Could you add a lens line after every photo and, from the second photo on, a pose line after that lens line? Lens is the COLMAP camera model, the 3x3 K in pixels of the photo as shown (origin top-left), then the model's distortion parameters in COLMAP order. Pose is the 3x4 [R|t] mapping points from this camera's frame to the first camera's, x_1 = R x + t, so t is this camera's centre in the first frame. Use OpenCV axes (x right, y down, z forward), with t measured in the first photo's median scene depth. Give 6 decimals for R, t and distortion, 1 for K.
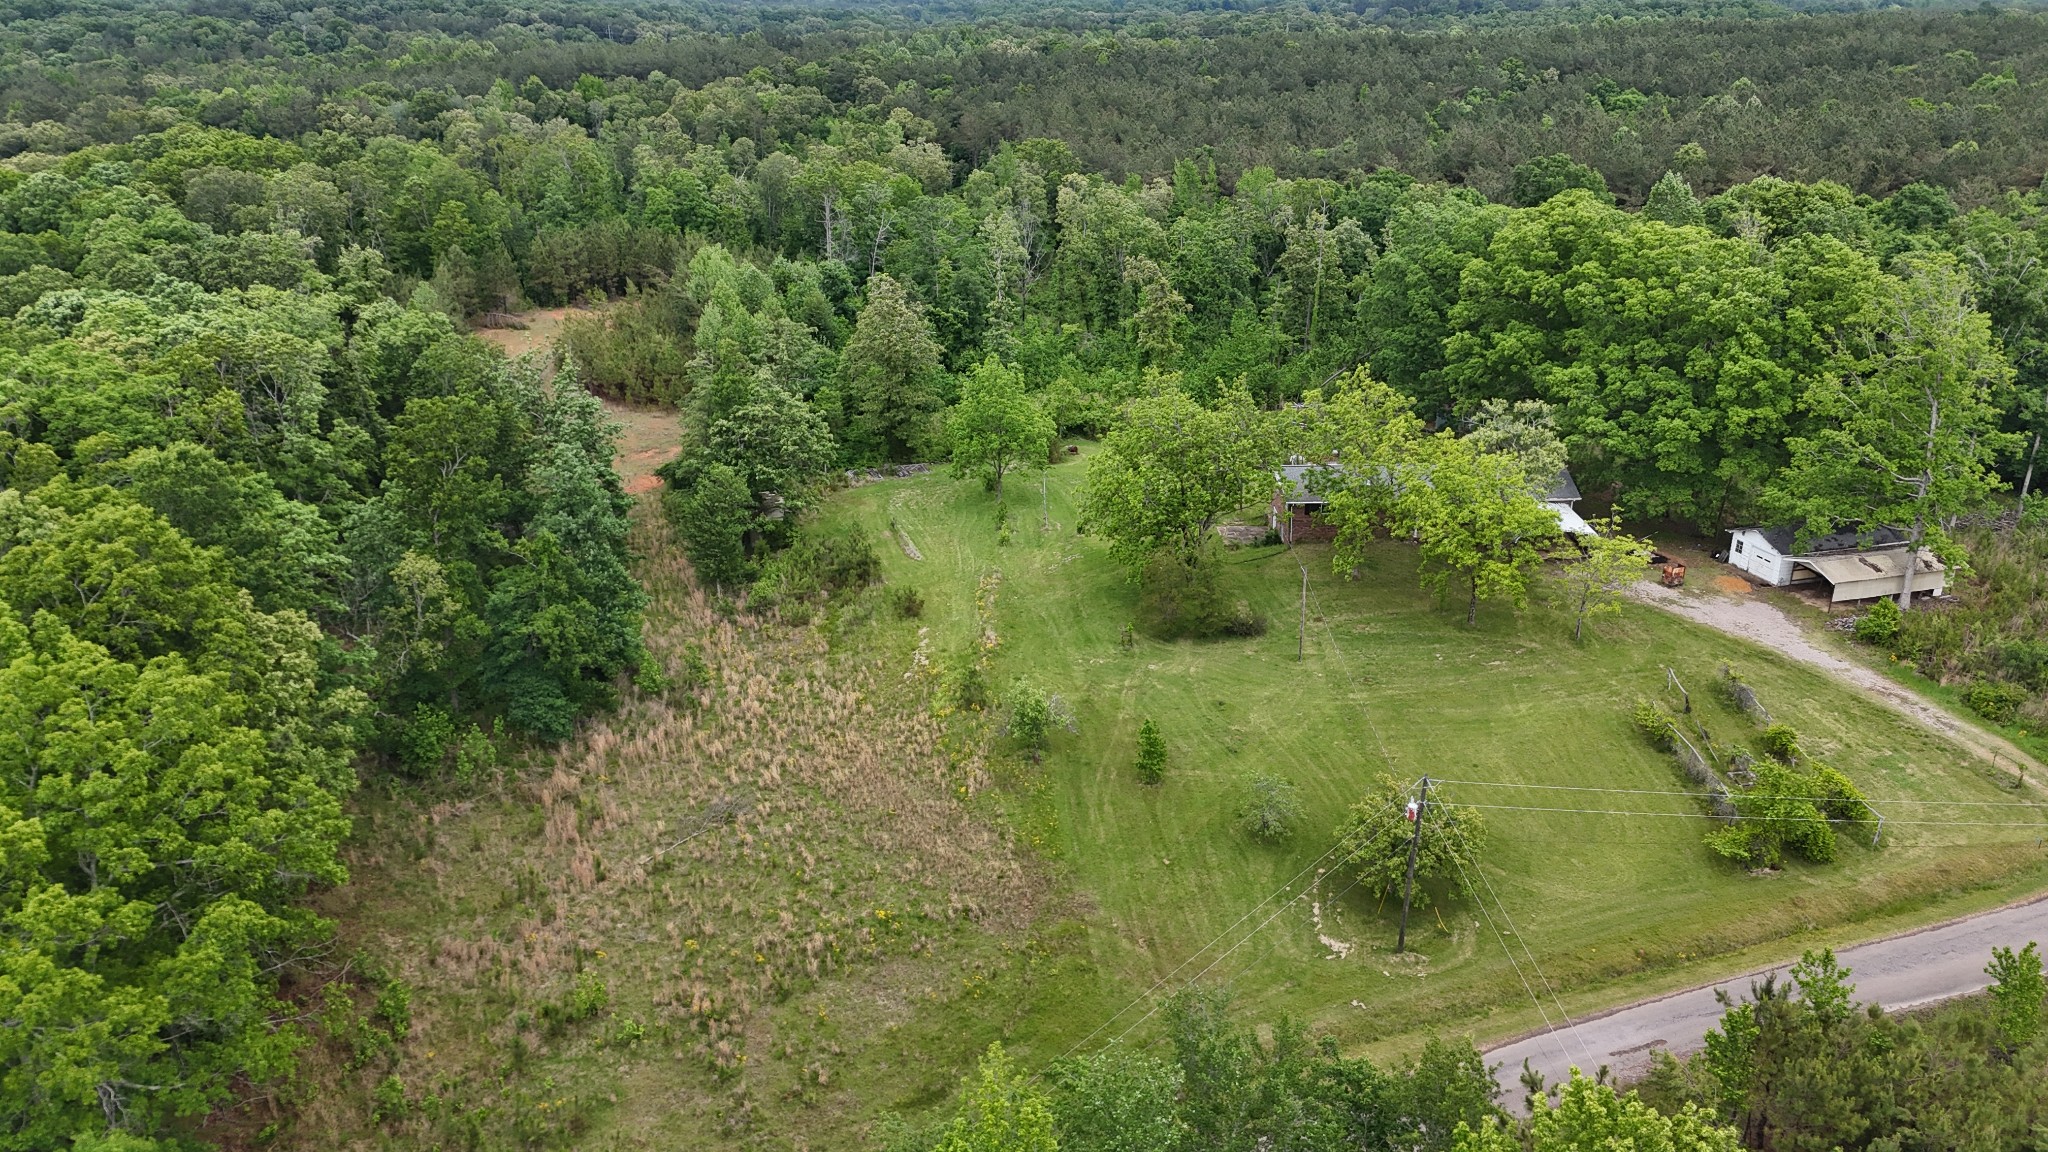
lens RADIAL K [[1547.4, 0, 1030.9], [0, 1547.4, 586.2], [0, 0, 1]] dist [0.066122, -0.065907]
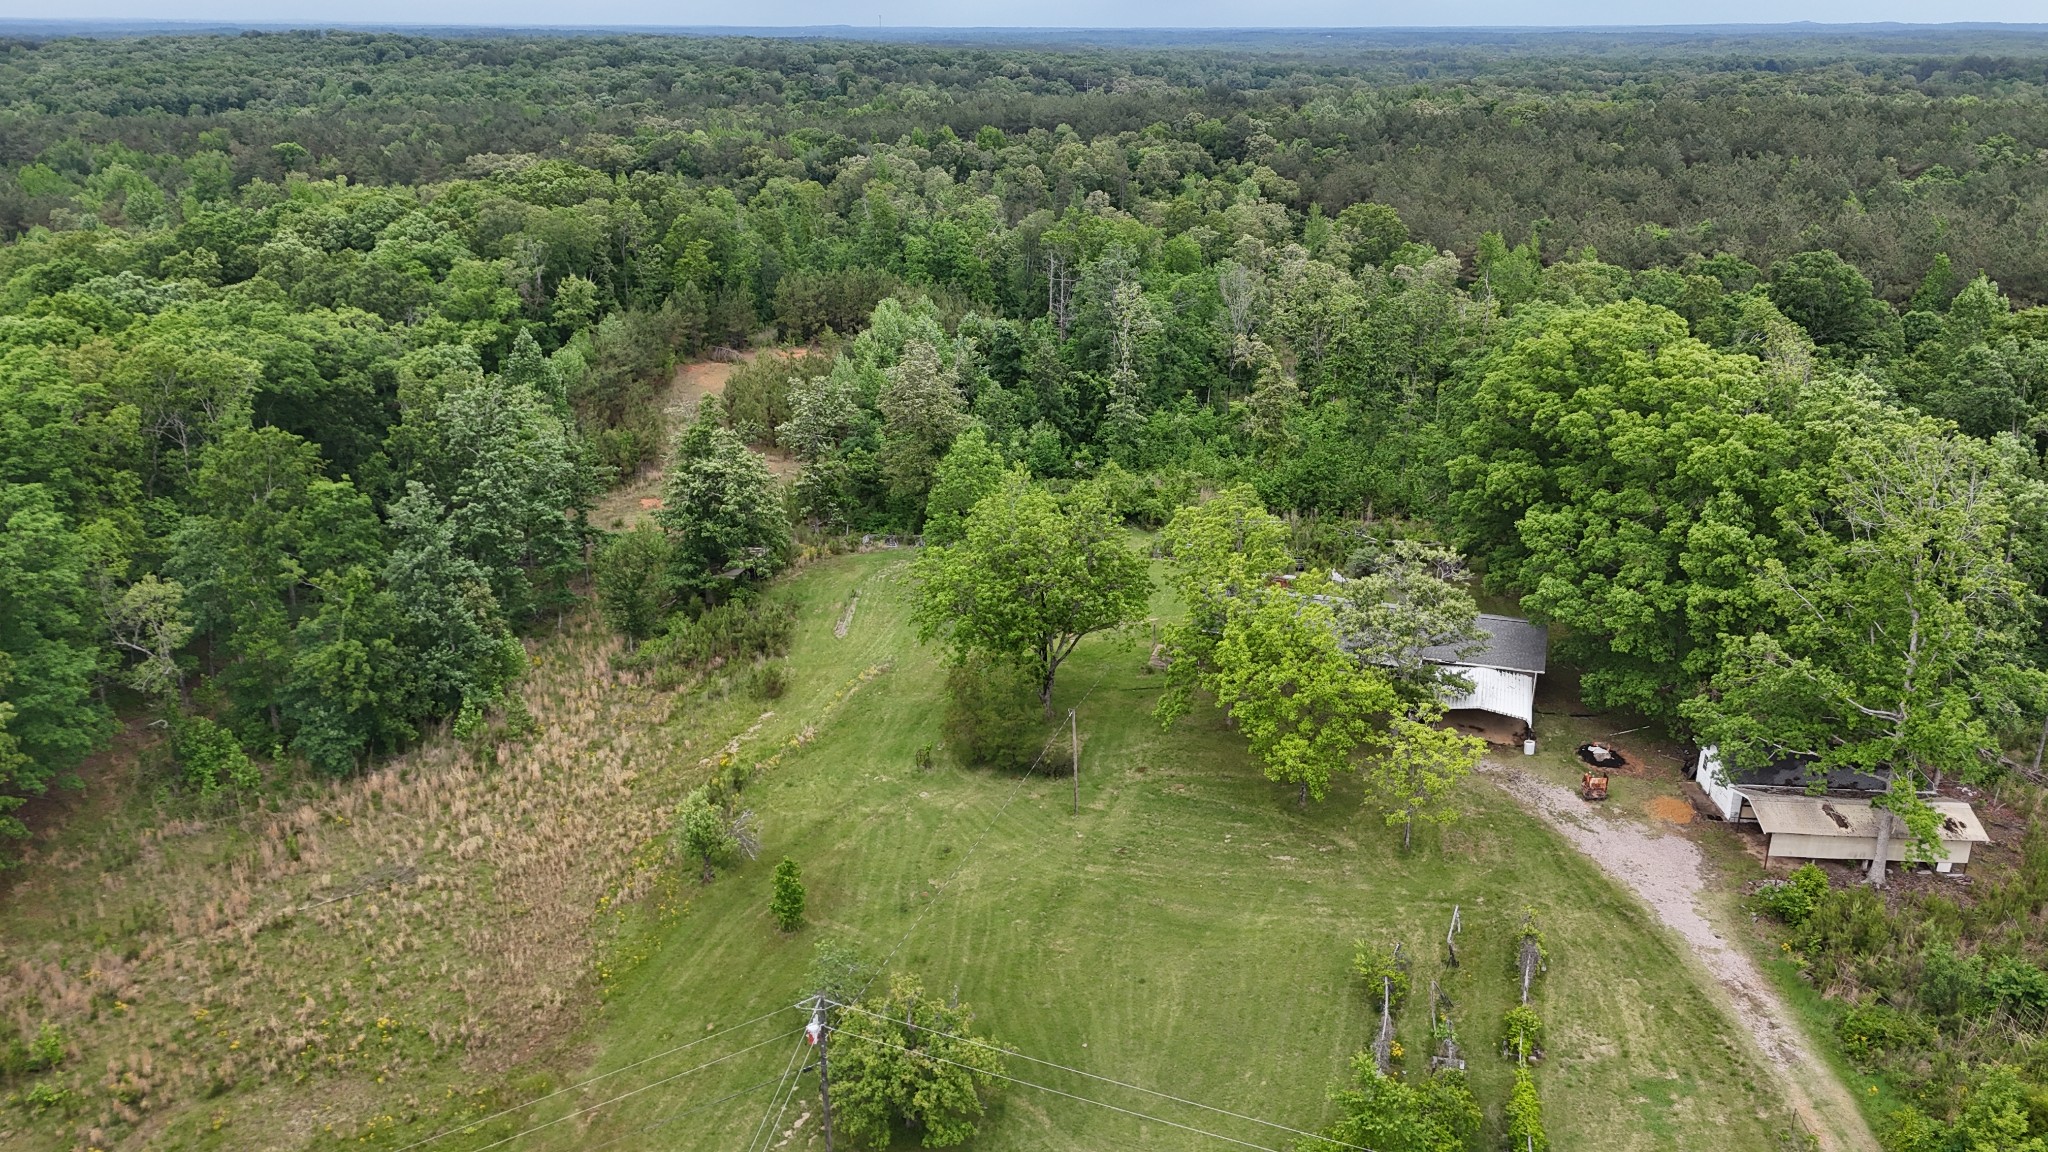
lens RADIAL K [[1547.4, 0, 1023.6], [0, 1547.4, 568.6], [0, 0, 1]] dist [0.066122, -0.065907]
pose [[0.942927, 0.116774, -0.311853, 0.359933], [-0.129485, 0.991374, -0.020292, -0.060697], [0.306793, 0.059514, 0.949914, 0.144972]]
